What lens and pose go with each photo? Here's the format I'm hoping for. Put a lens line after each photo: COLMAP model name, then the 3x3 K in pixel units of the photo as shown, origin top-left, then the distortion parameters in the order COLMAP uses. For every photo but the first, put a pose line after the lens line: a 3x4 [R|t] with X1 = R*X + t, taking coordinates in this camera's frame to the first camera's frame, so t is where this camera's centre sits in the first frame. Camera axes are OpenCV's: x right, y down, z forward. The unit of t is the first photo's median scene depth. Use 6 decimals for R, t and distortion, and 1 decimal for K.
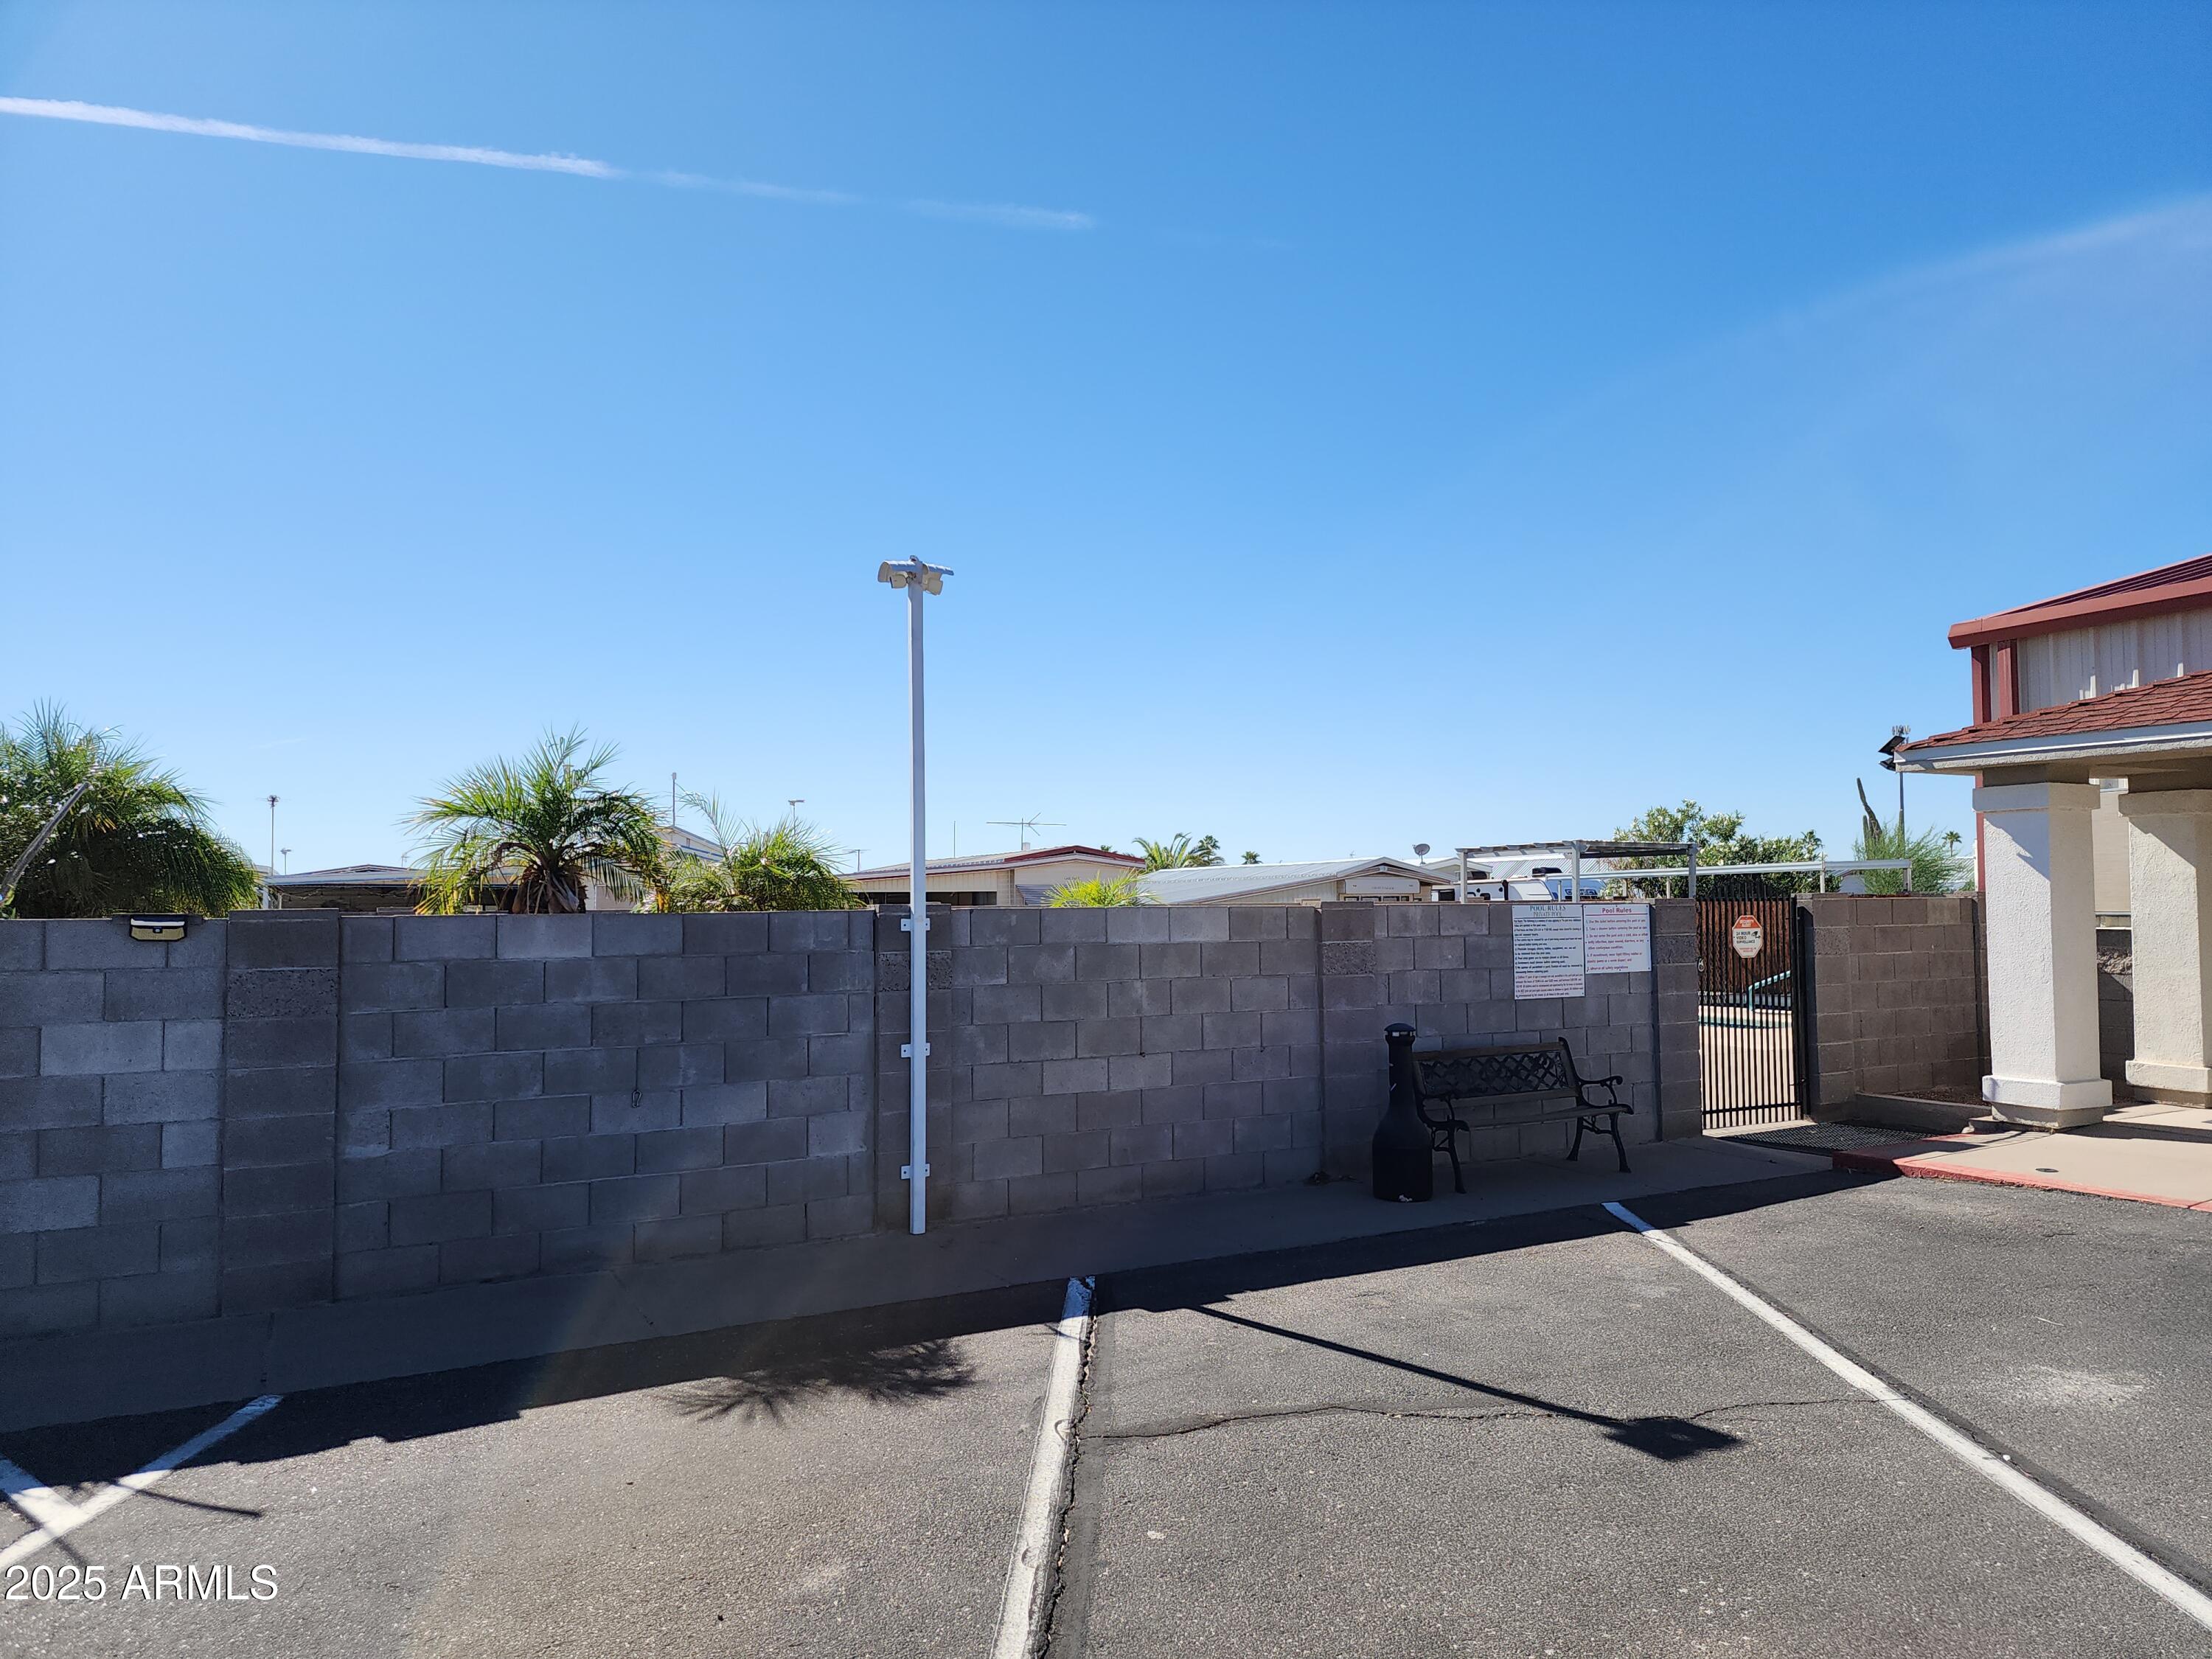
lens RADIAL K [[1486.6, 0, 1046.9], [0, 1486.6, 854.6], [0, 0, 1]] dist [0.038732, -0.035515]
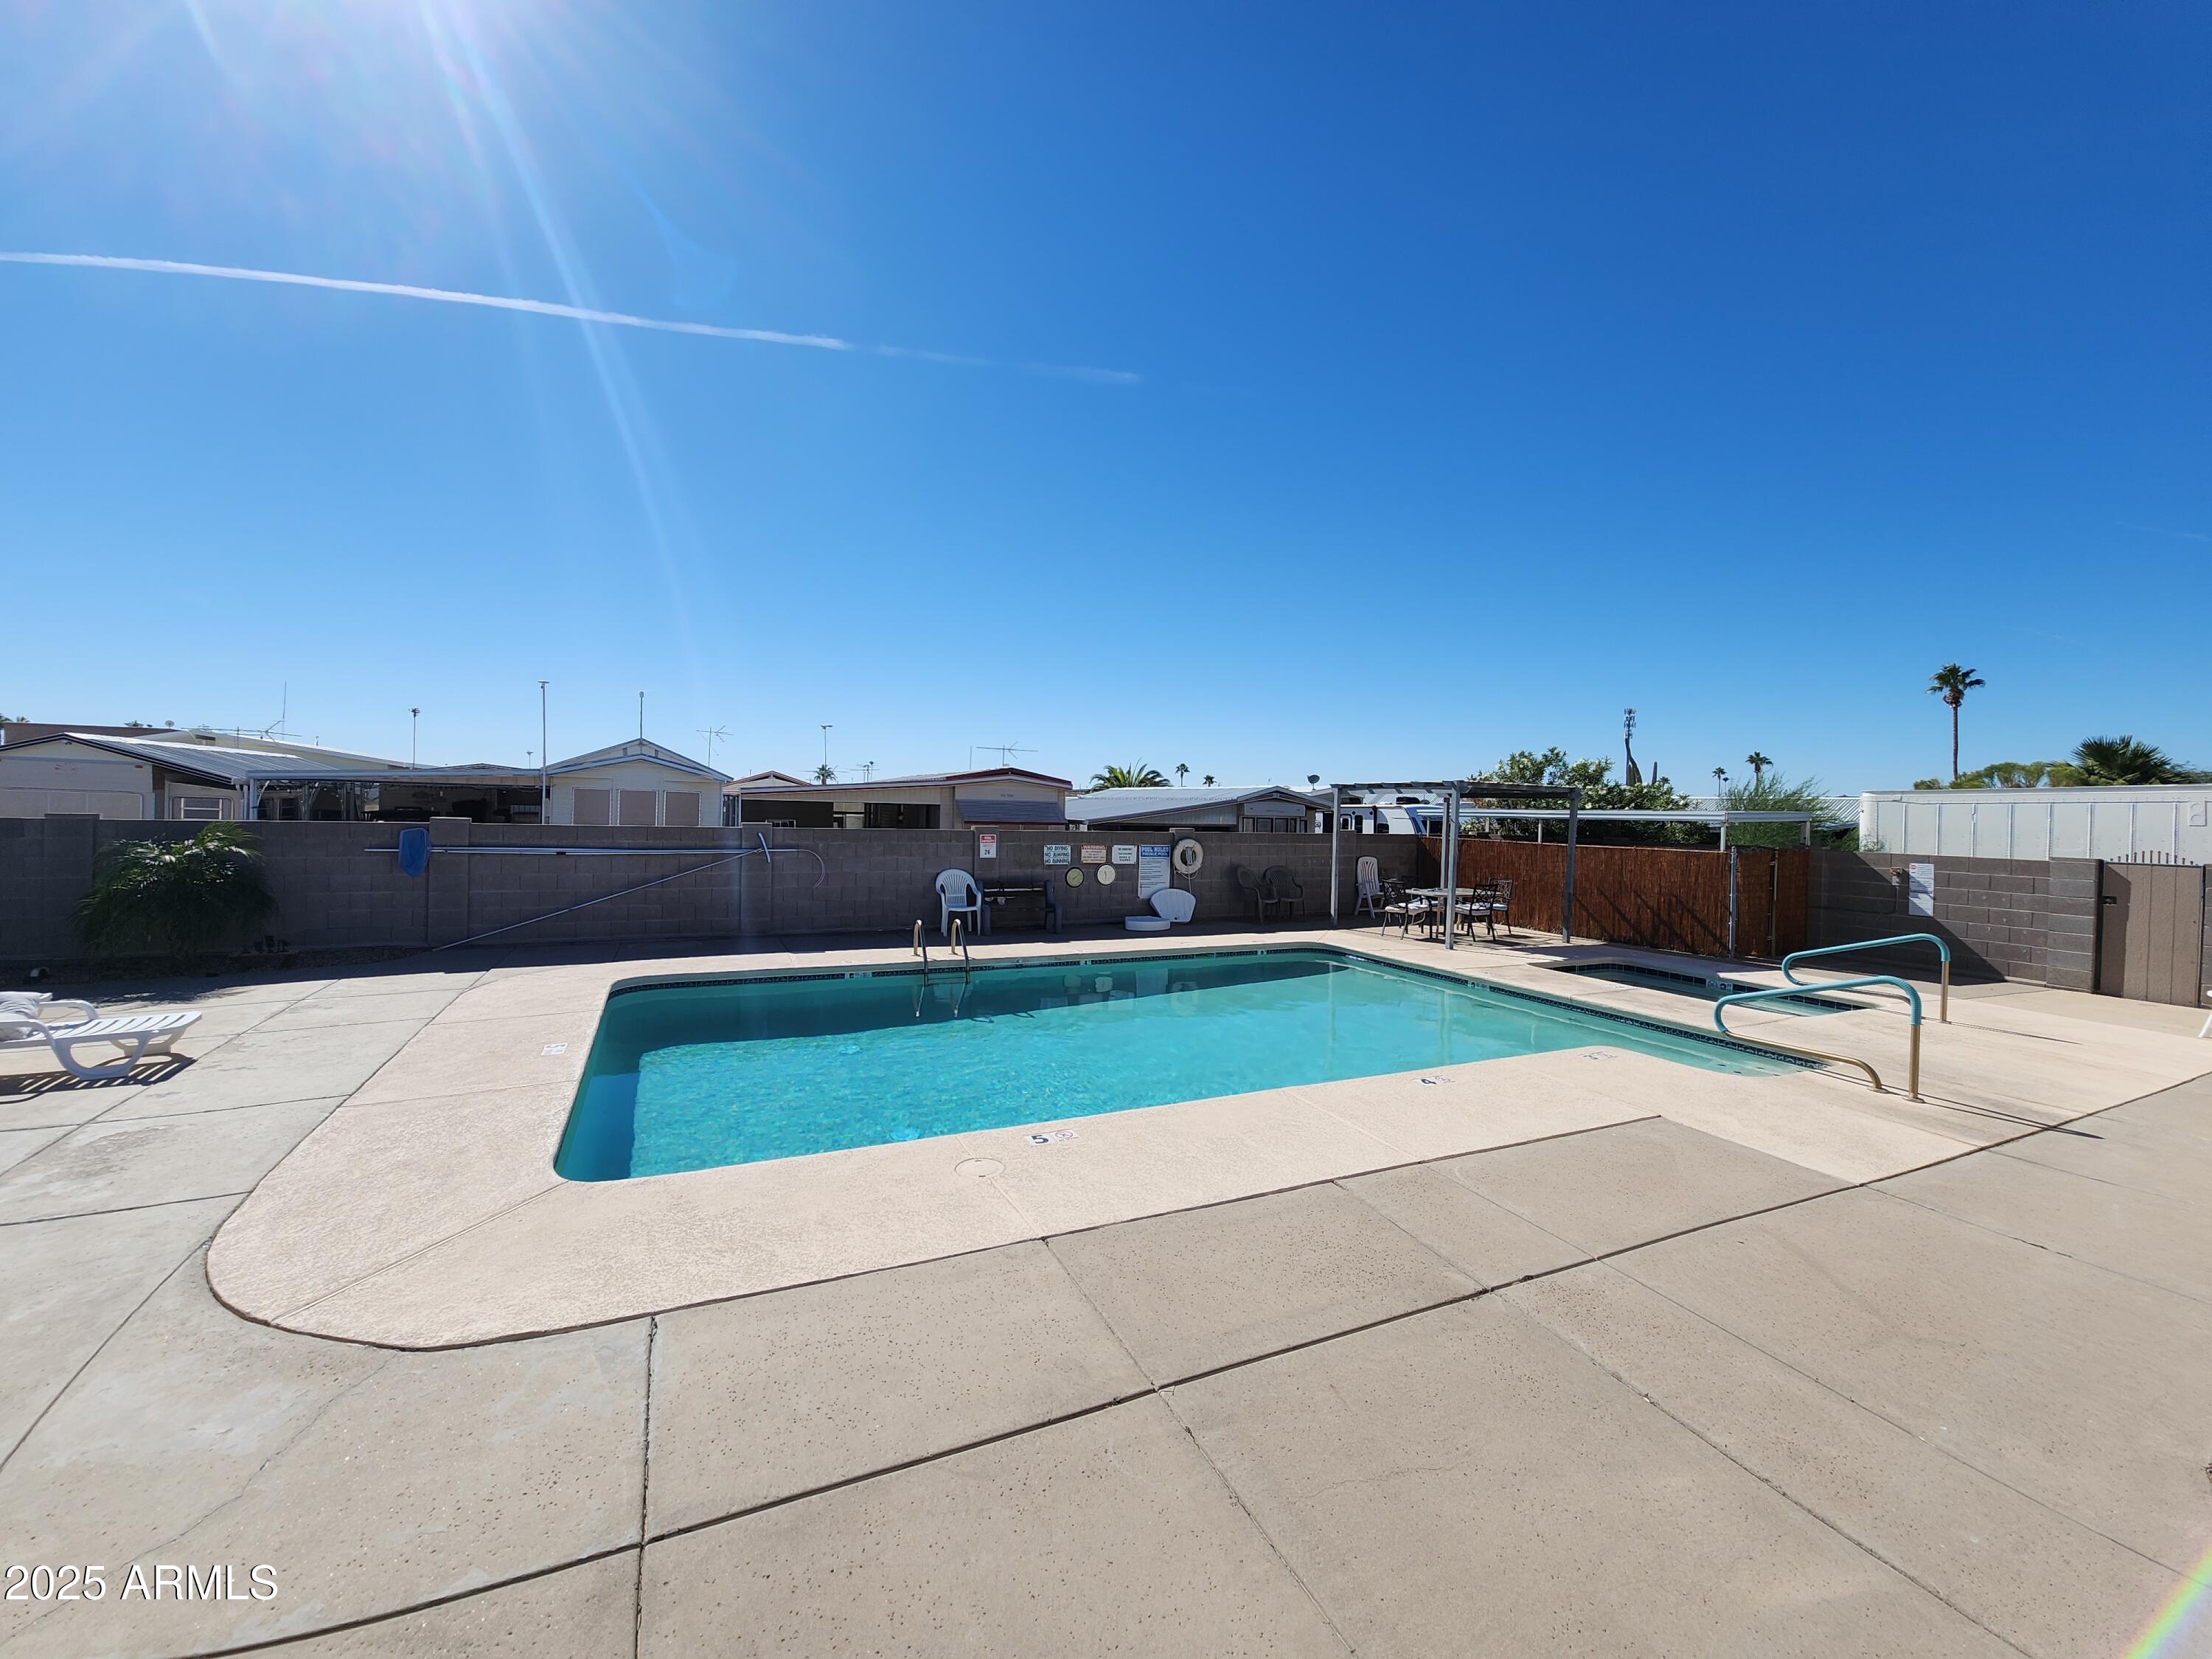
lens RADIAL K [[864.0, 0, 1076.5], [0, 864.0, 832.9], [0, 0, 1]] dist [-0.010046, -0.002932]
pose [[0.998741, 0.036779, -0.034124, 0.082974], [-0.034295, 0.996907, 0.070706, -0.004055], [0.036618, -0.069446, 0.996913, 0.268718]]
